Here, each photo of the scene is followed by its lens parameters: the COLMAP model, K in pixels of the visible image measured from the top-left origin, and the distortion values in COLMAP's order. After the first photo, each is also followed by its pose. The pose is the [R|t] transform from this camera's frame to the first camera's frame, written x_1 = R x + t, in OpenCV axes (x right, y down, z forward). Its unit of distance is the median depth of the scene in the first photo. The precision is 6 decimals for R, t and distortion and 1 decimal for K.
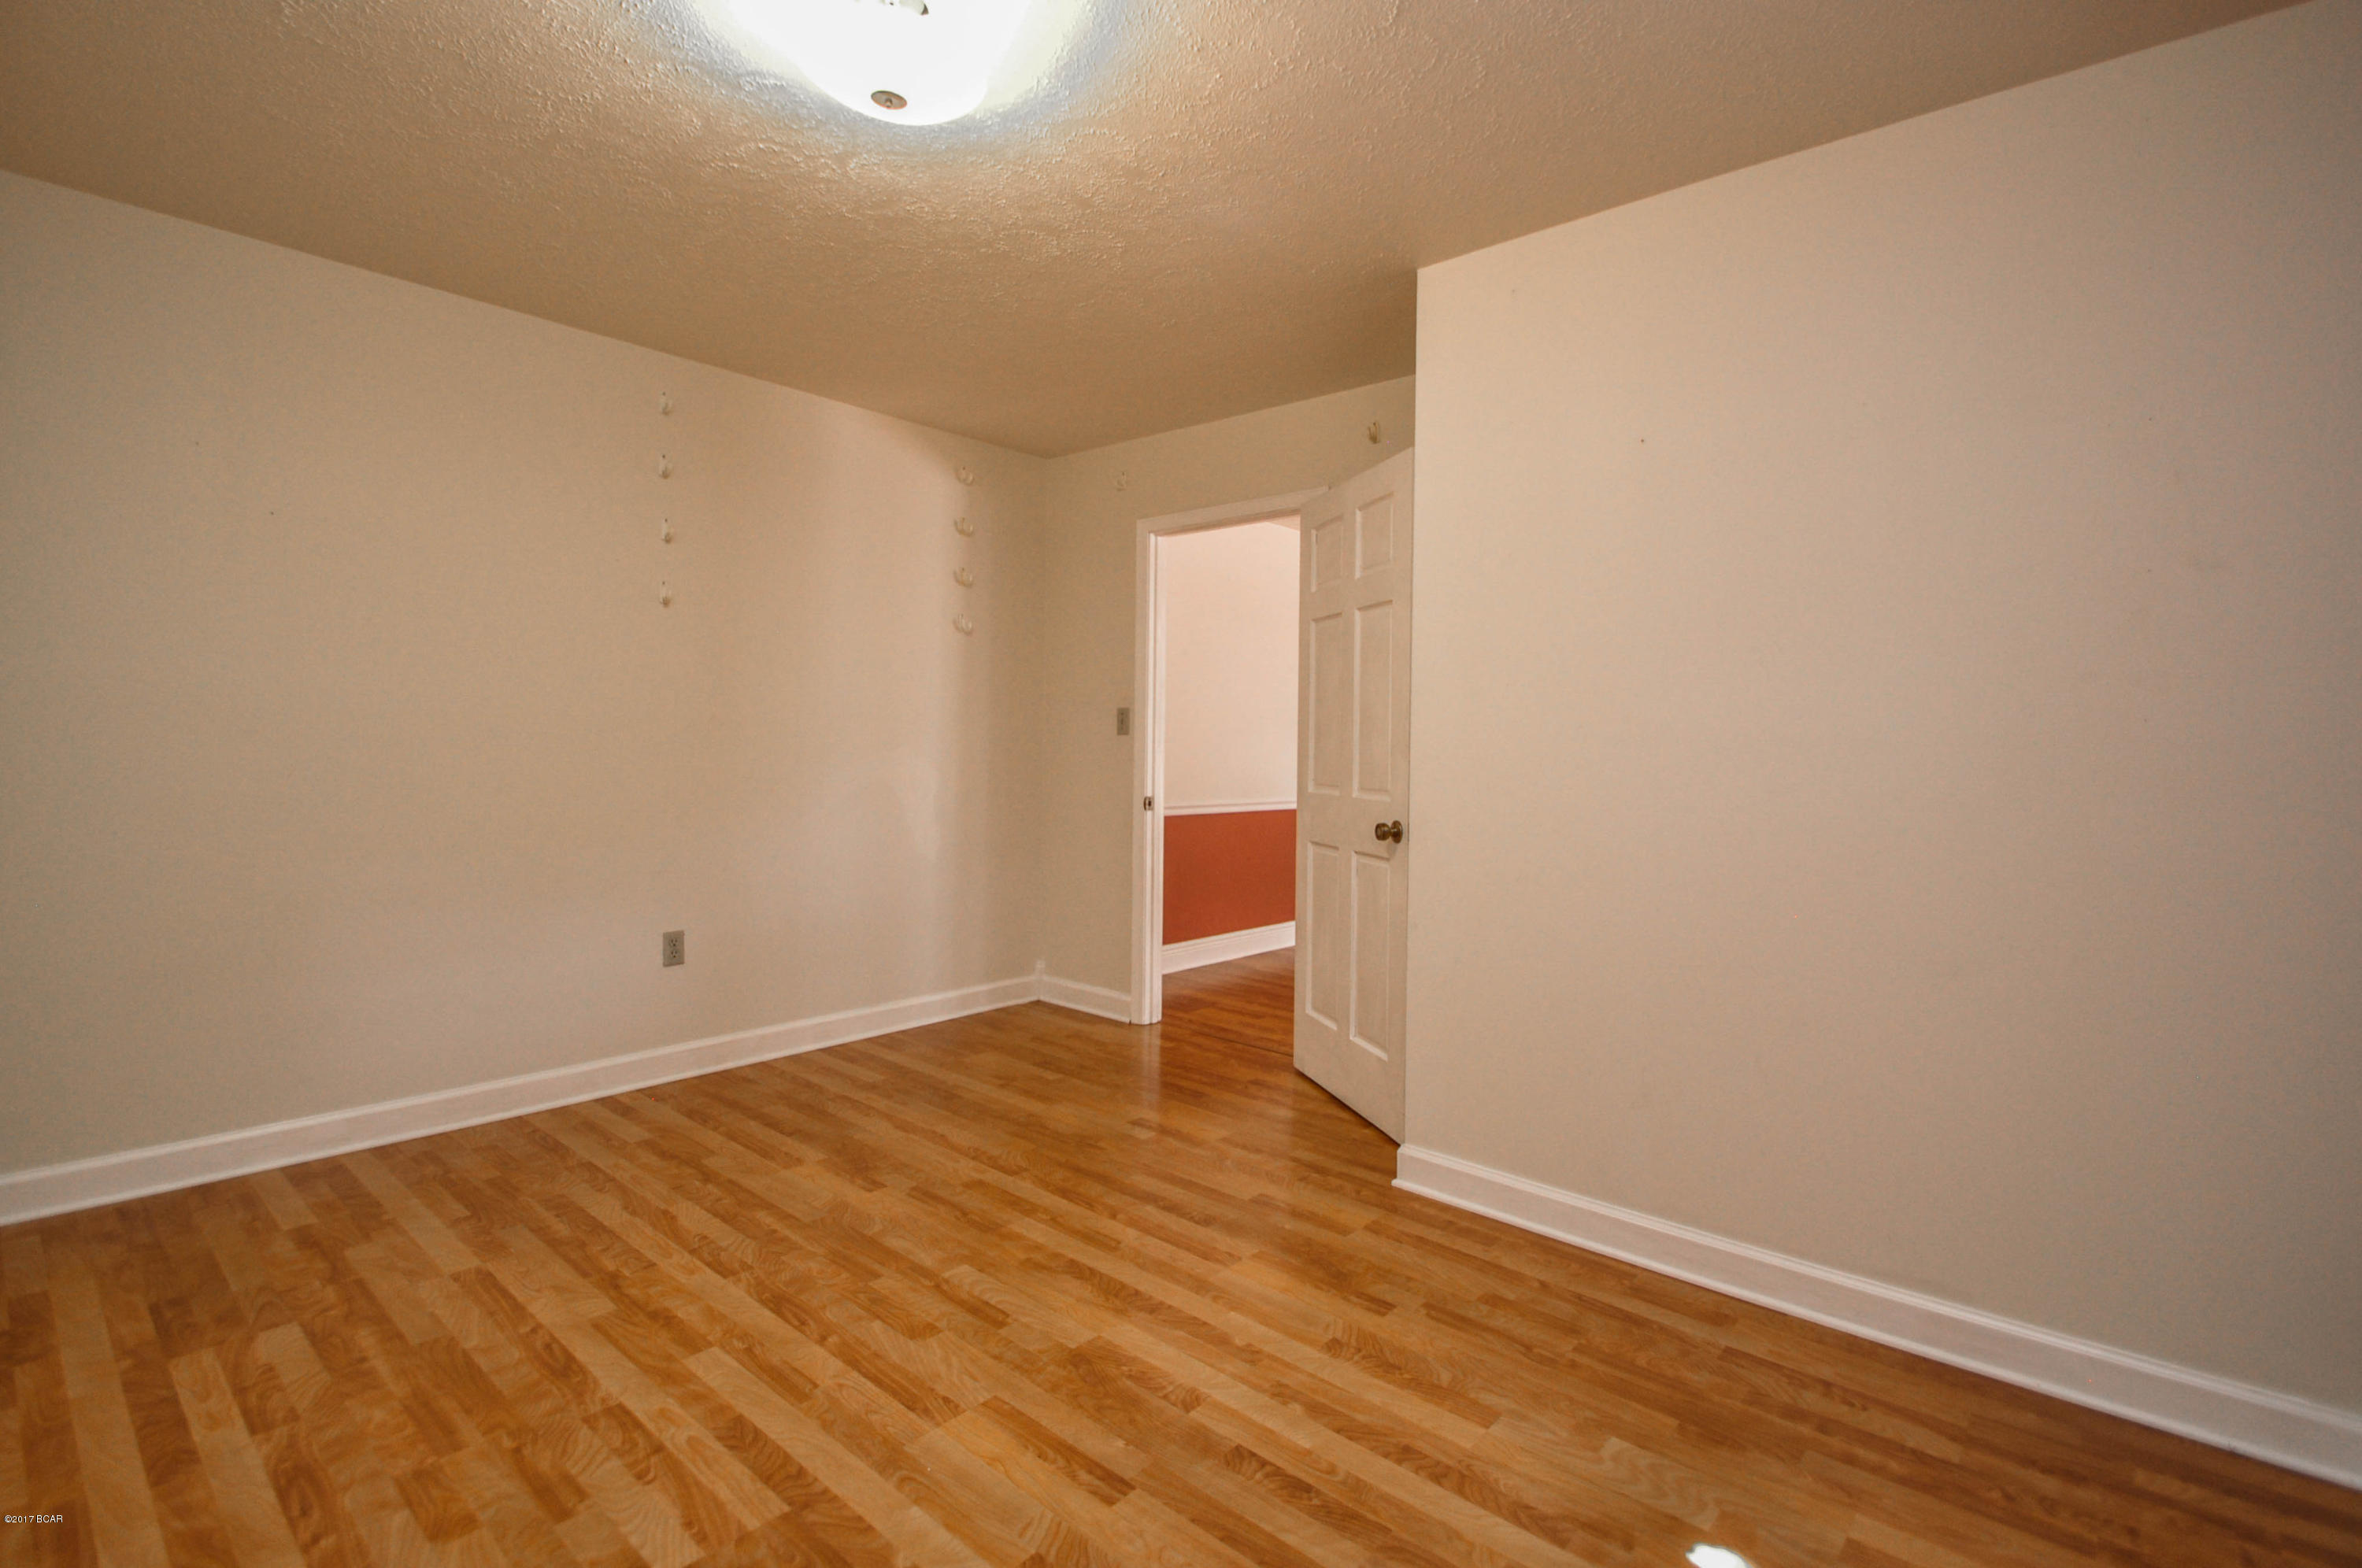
lens RADIAL K [[1072.1, 0, 1174.5], [0, 1072.1, 741.7], [0, 0, 1]] dist [0.013962, -0.000163]
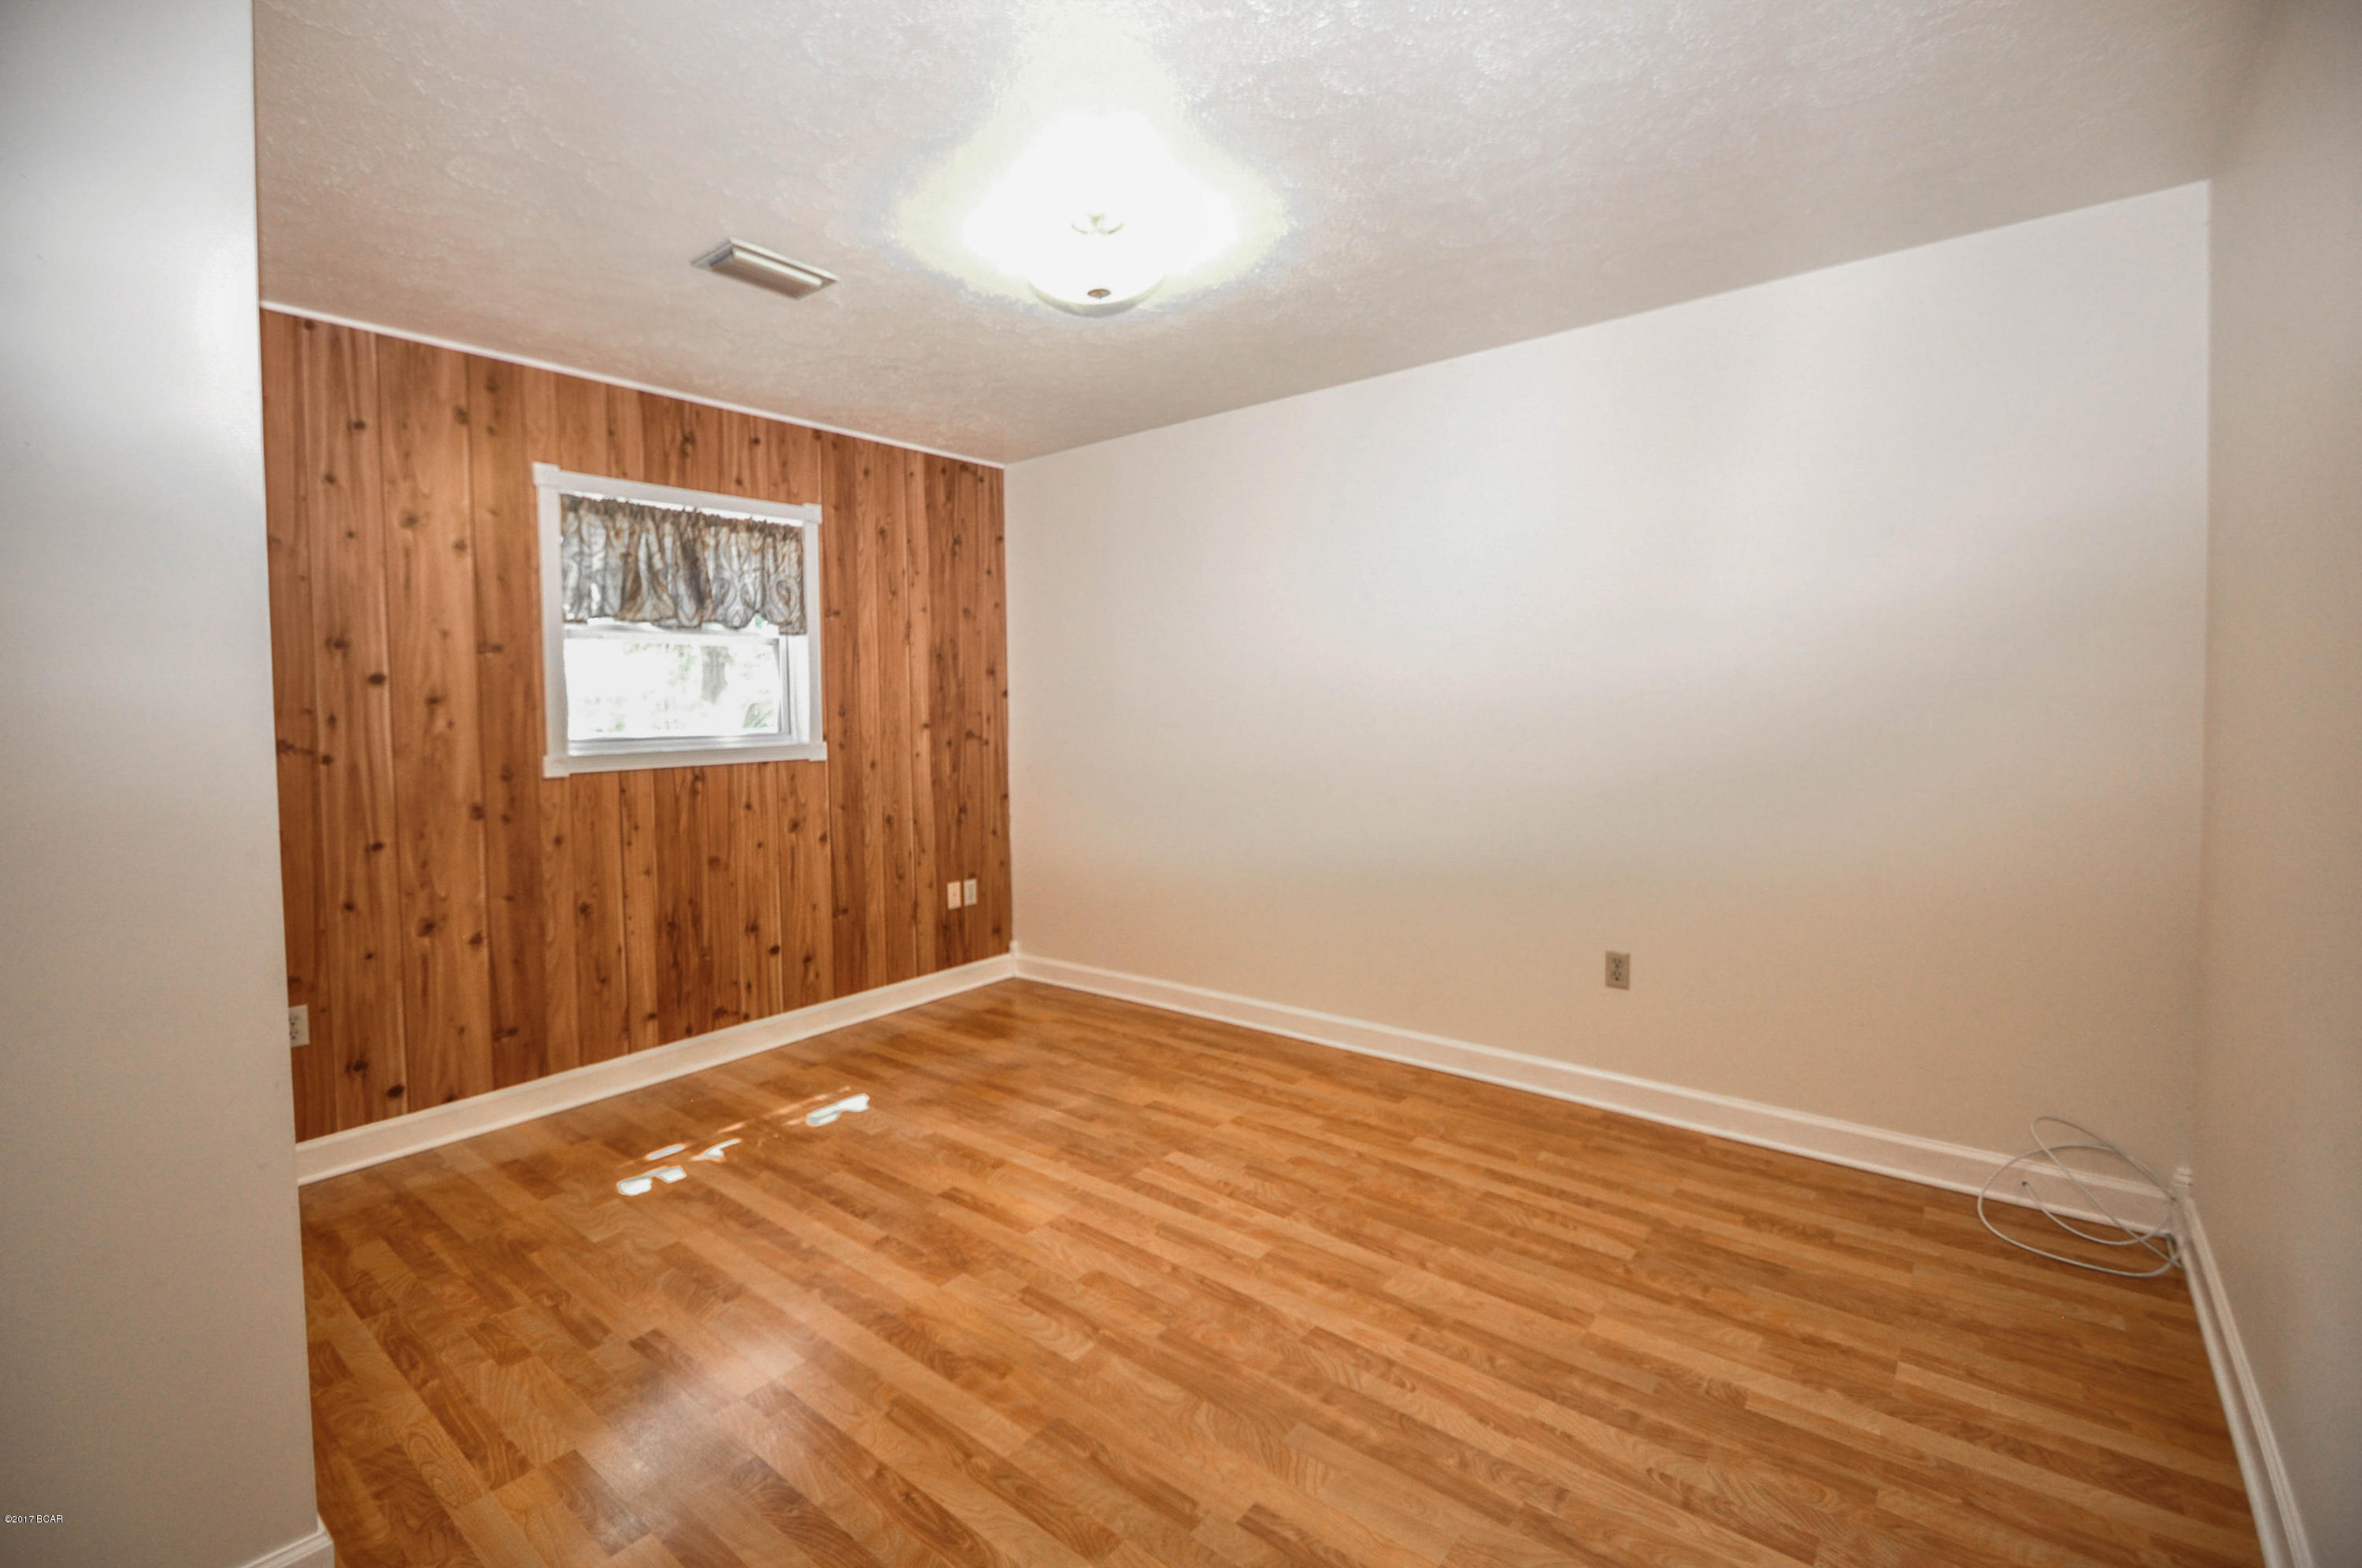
lens RADIAL K [[1036.3, 0, 1176.3], [0, 1036.3, 744.0], [0, 0, 1]] dist [-0.016384, -0.000157]
pose [[-0.999342, 0.001285, -0.036235, -0.271030], [-0.000105, 0.999265, 0.038320, -0.062929], [0.036258, 0.038299, -0.998608, 1.995216]]
